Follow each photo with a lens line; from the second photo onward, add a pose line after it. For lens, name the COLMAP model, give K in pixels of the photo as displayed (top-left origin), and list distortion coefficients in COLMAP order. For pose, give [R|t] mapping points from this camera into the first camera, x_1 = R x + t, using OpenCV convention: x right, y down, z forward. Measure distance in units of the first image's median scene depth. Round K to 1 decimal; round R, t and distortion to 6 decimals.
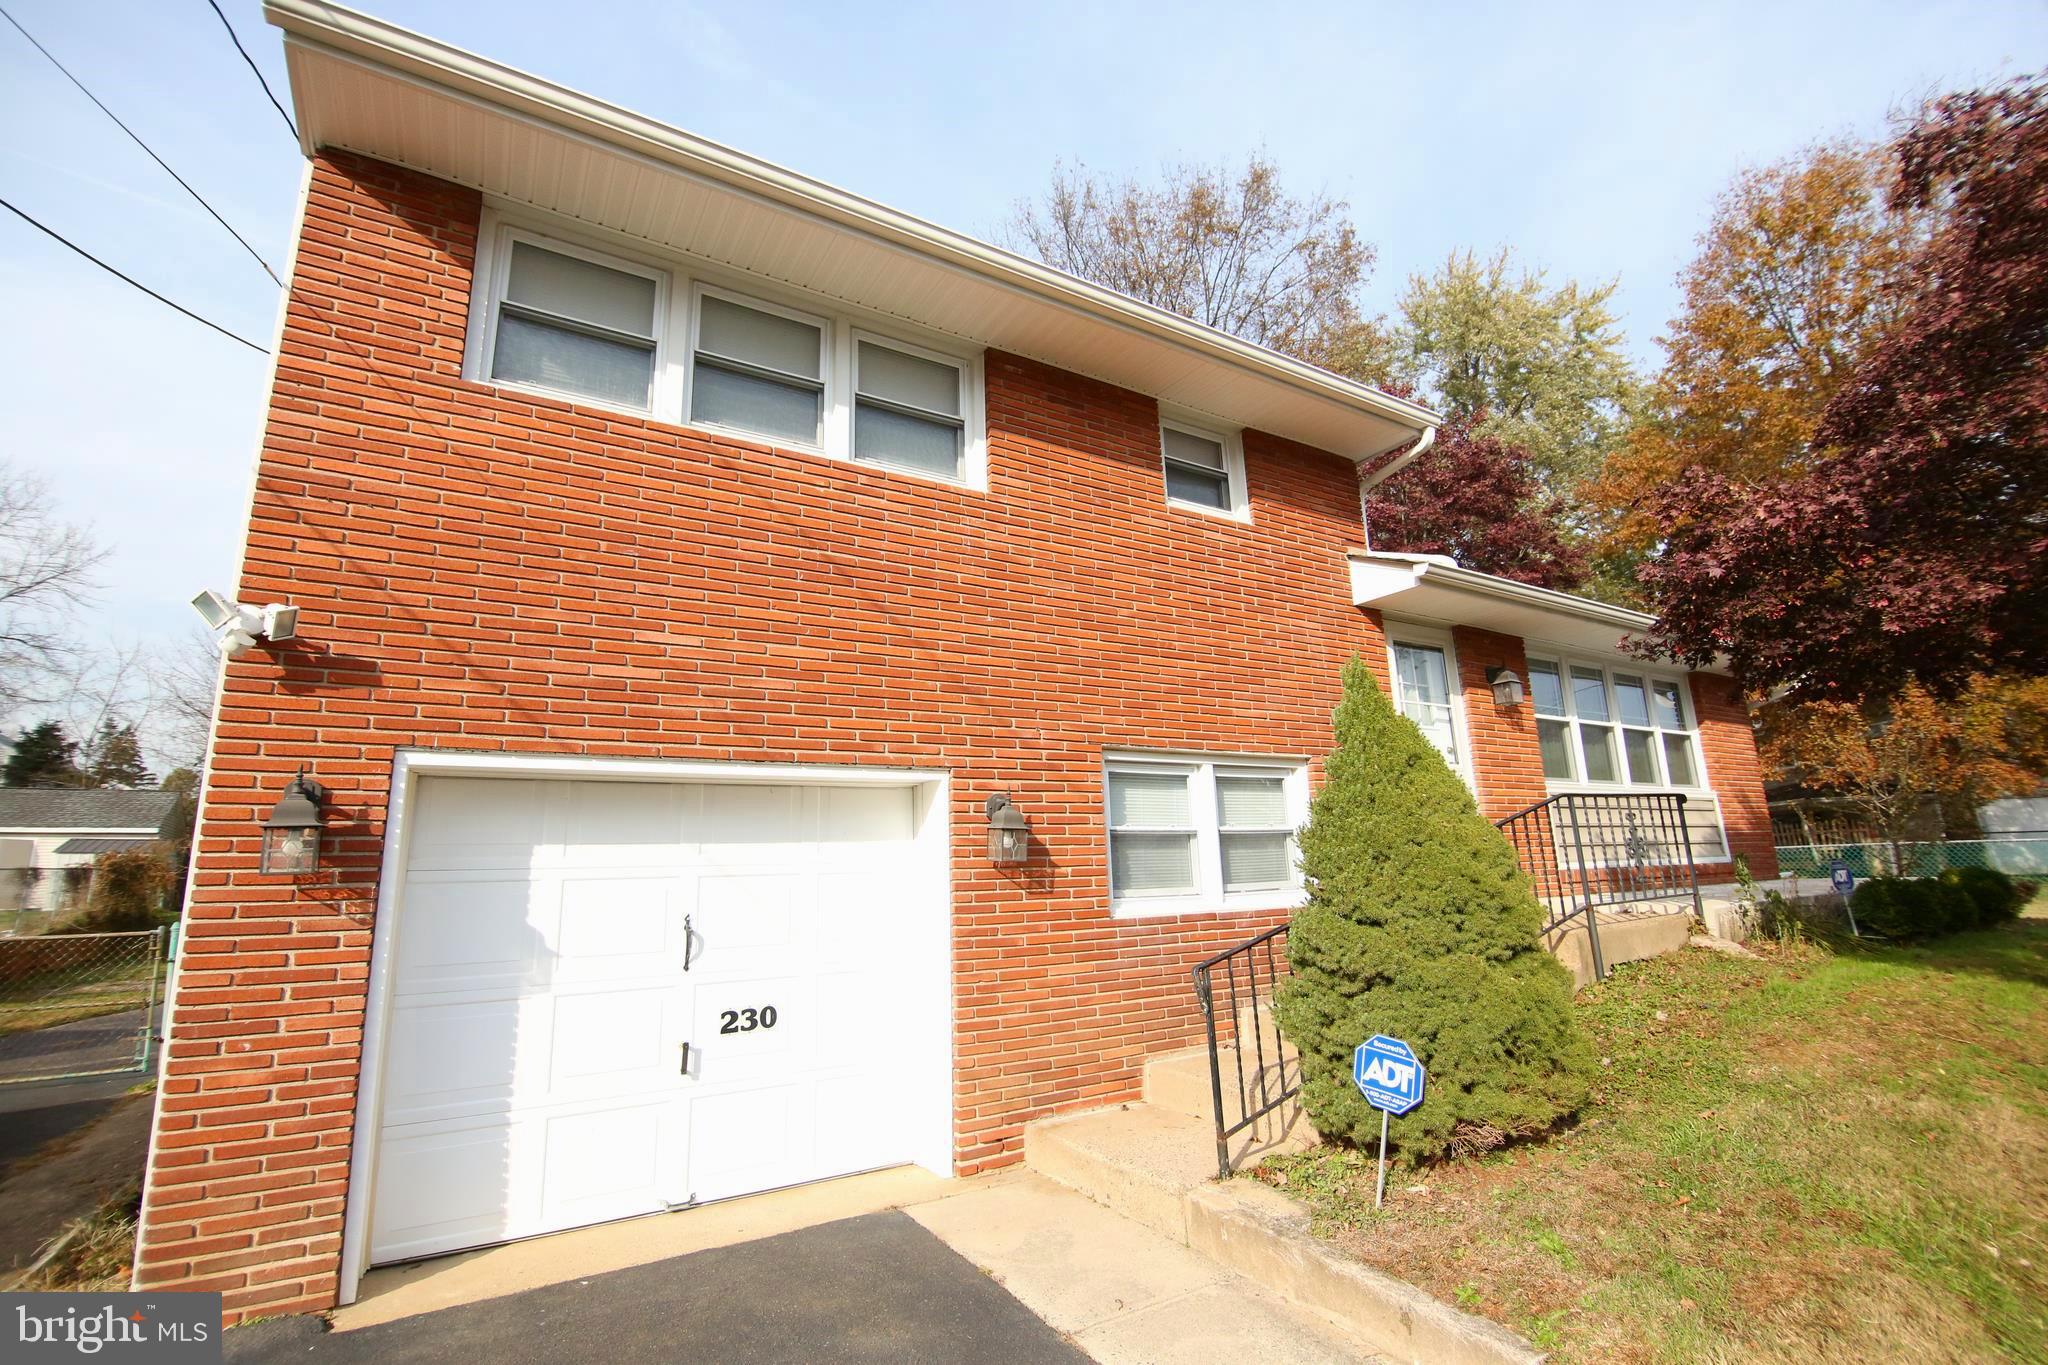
lens RADIAL K [[913.9, 0, 1020.4], [0, 913.9, 674.7], [0, 0, 1]] dist [0.000451, -0.014008]
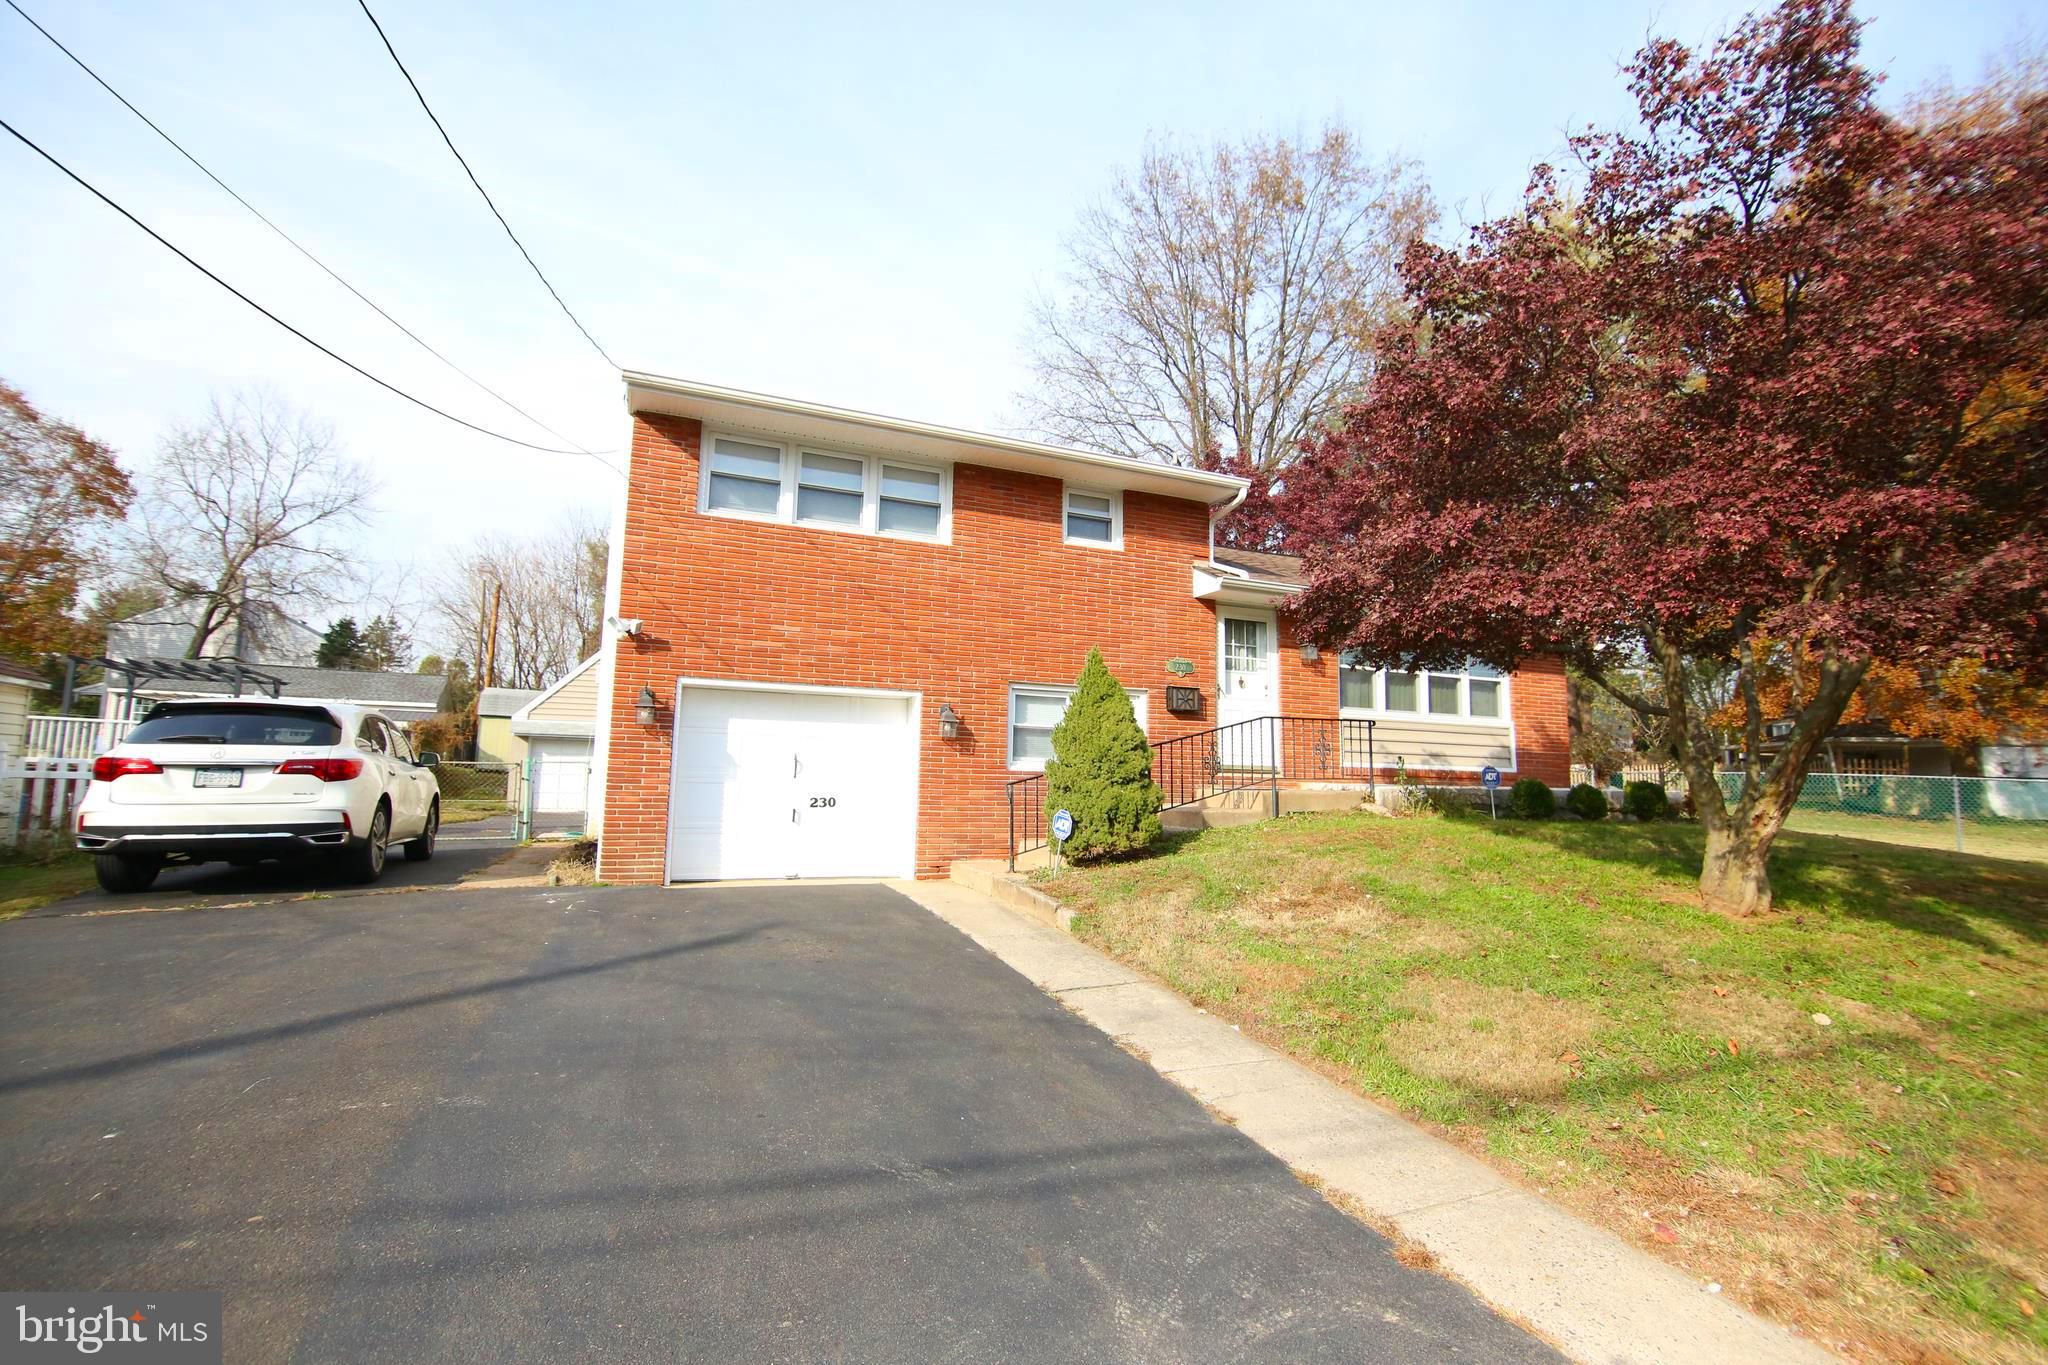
lens RADIAL K [[913.9, 0, 1020.4], [0, 913.9, 674.7], [0, 0, 1]] dist [0.000451, -0.014008]
pose [[0.987588, 0.035024, -0.153109, 0.432051], [-0.019153, 0.994400, 0.103929, -0.141170], [0.155891, -0.099707, 0.982729, -0.912870]]
